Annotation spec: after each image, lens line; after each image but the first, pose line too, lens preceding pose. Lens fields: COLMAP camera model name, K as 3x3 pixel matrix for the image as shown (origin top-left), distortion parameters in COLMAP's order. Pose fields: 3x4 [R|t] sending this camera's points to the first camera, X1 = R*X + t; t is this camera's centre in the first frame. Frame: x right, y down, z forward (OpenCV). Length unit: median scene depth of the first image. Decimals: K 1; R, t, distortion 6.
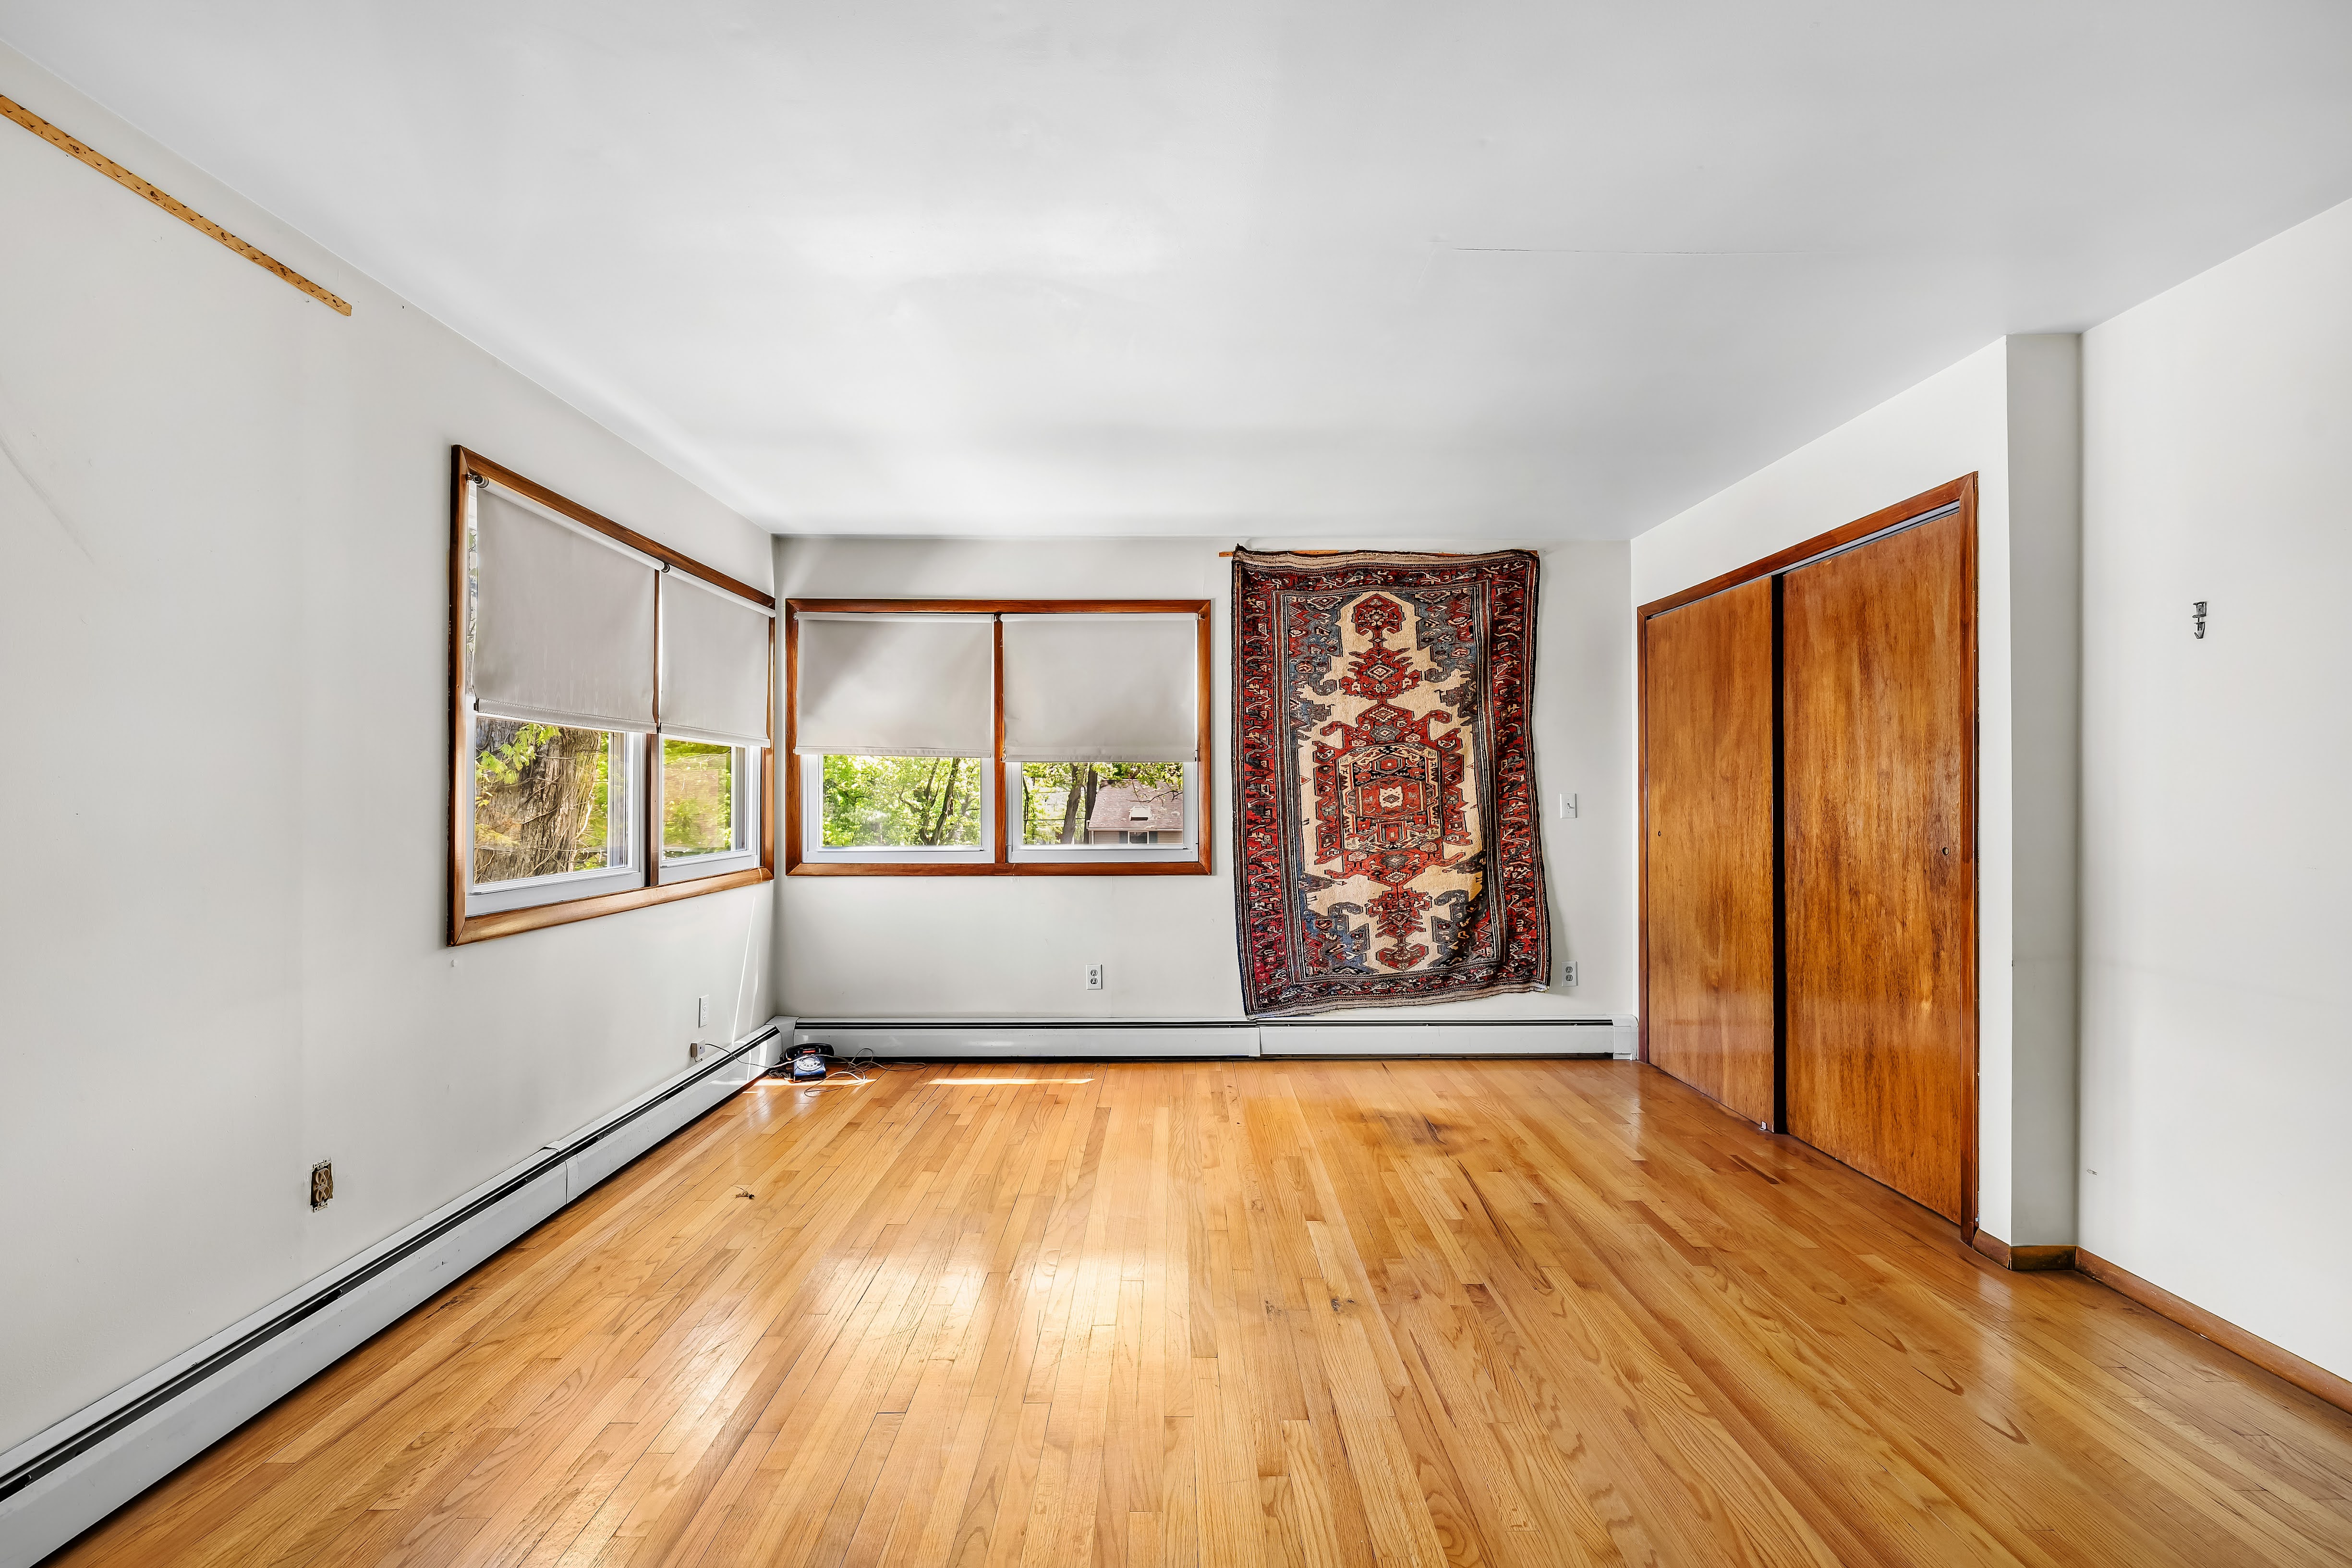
lens RADIAL K [[974.8, 0, 1178.2], [0, 974.8, 790.8], [0, 0, 1]] dist [0.000716, 0.000307]
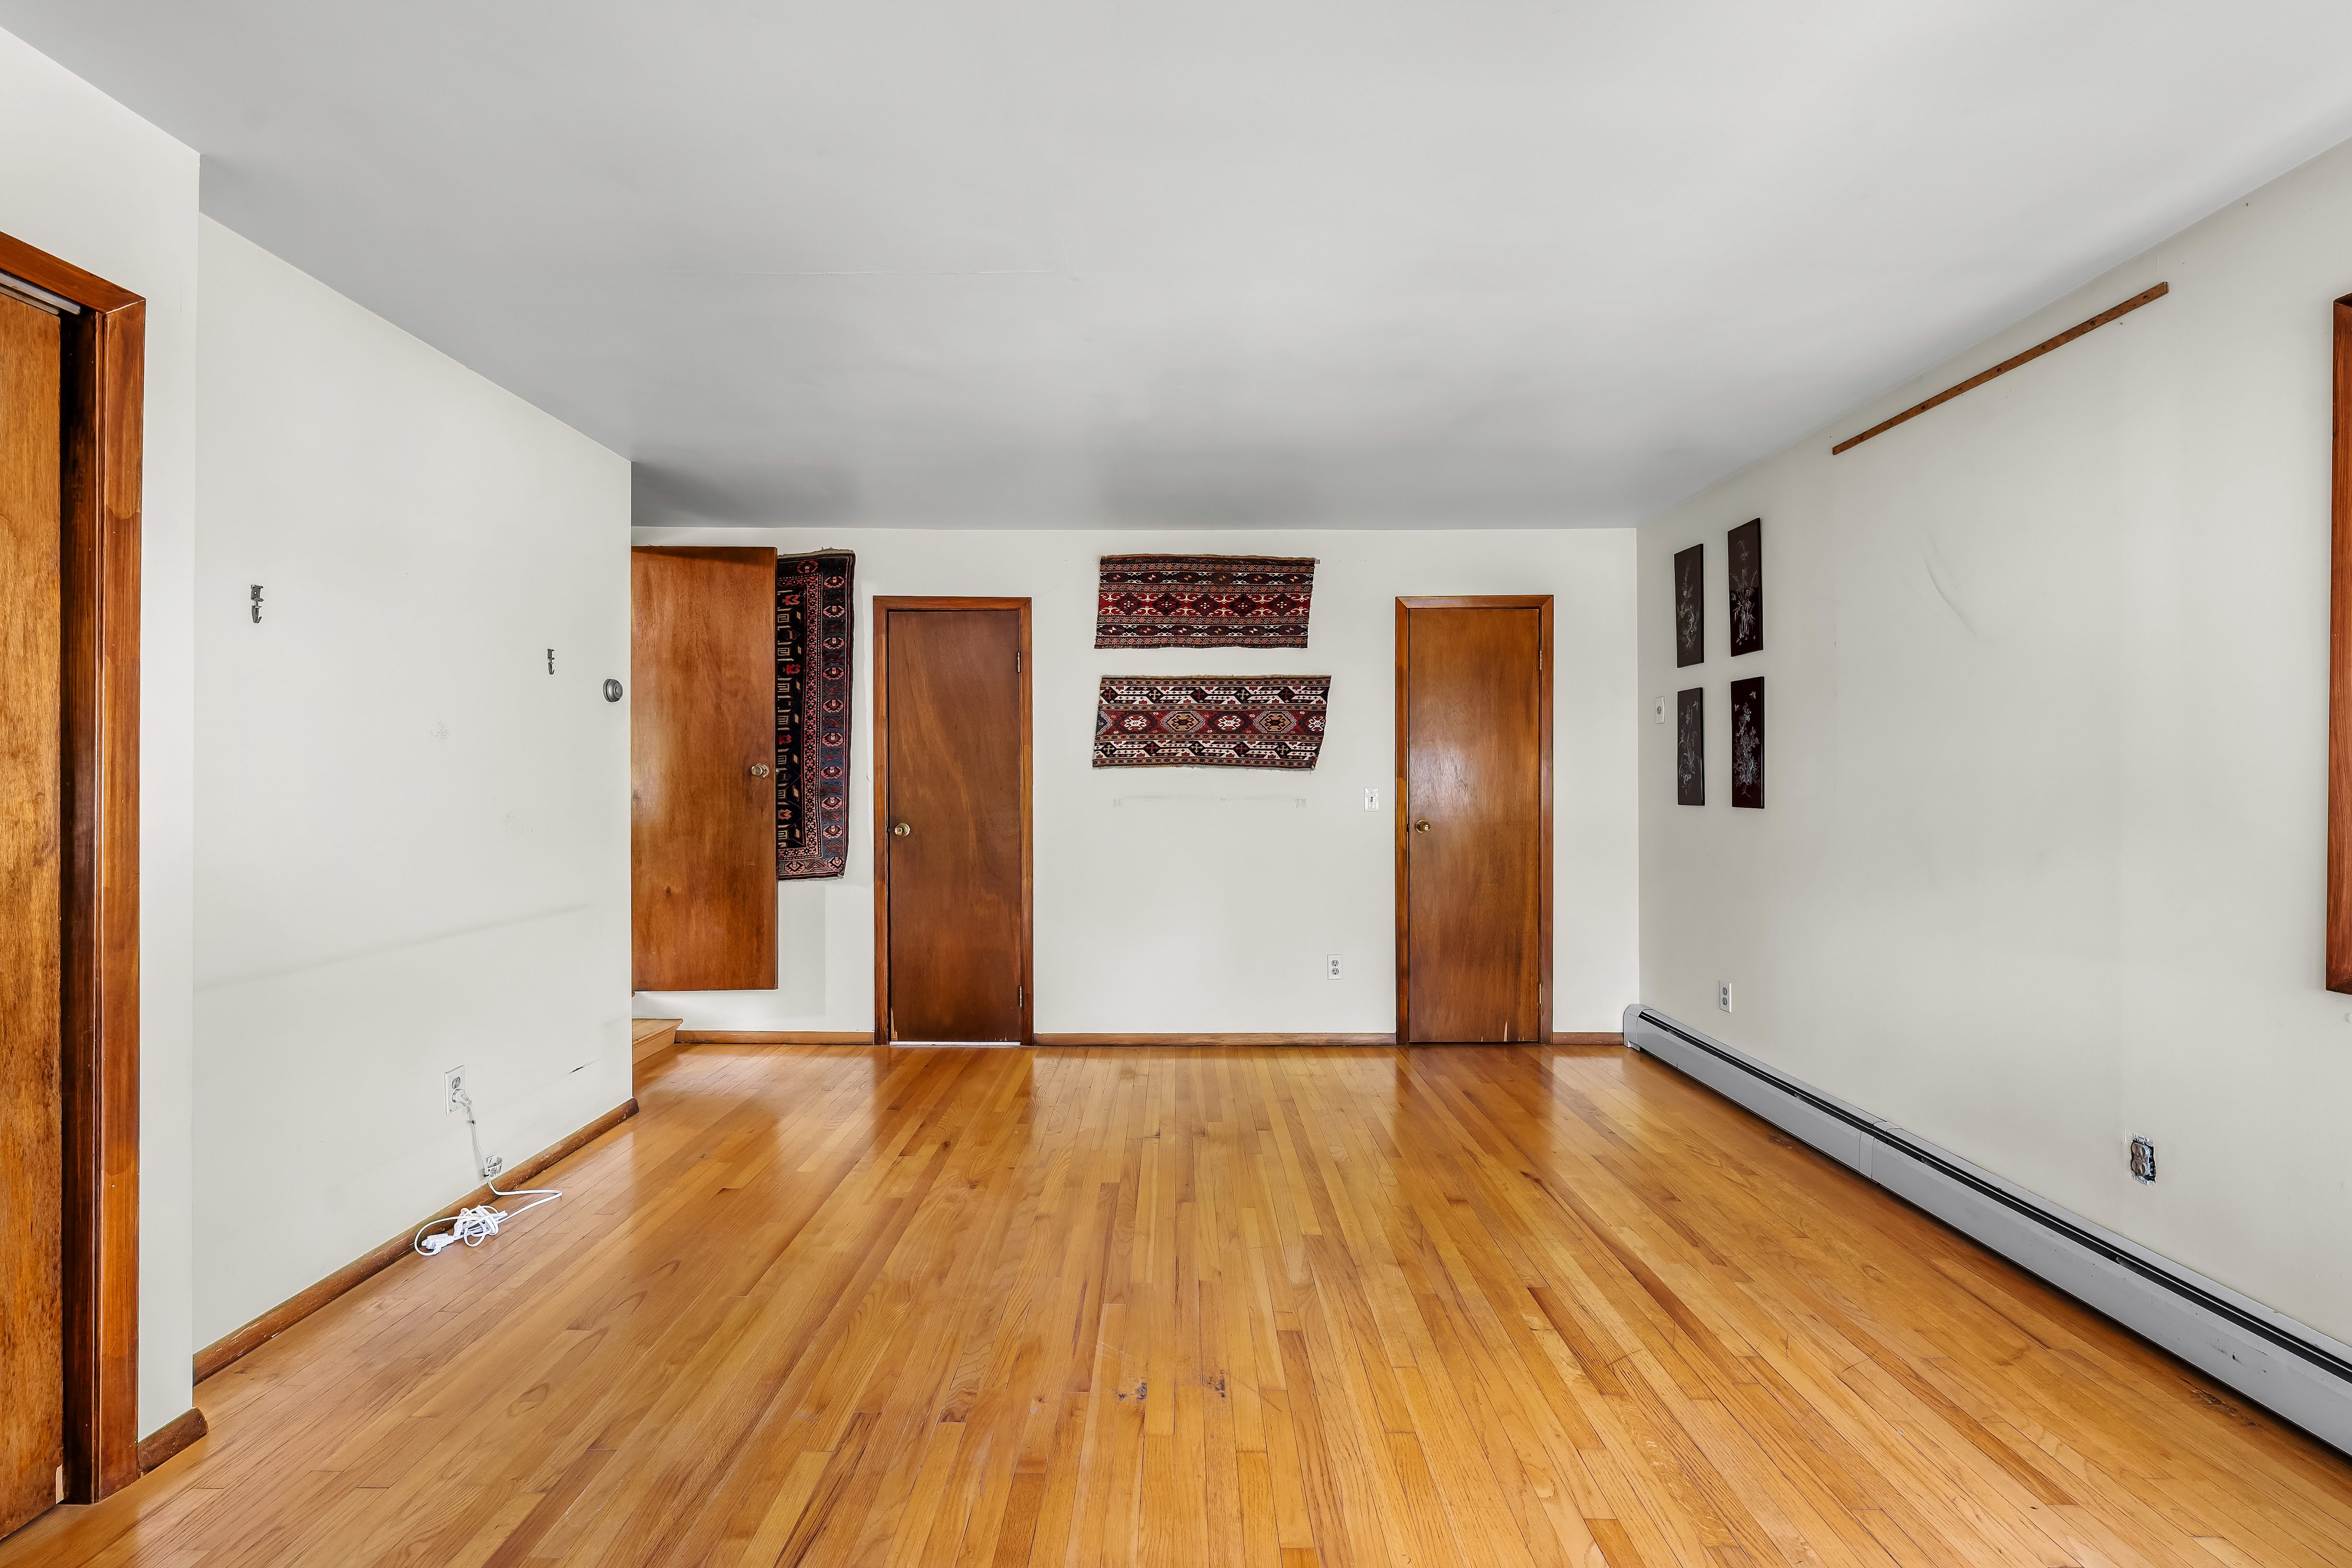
lens RADIAL K [[974.8, 0, 1174.6], [0, 974.8, 783.5], [0, 0, 1]] dist [0.000716, 0.000307]
pose [[-0.999968, 0.001396, 0.007868, 0.134235], [0.001344, 0.999977, -0.006574, 0.009509], [-0.007877, -0.006564, -0.999947, 1.958163]]
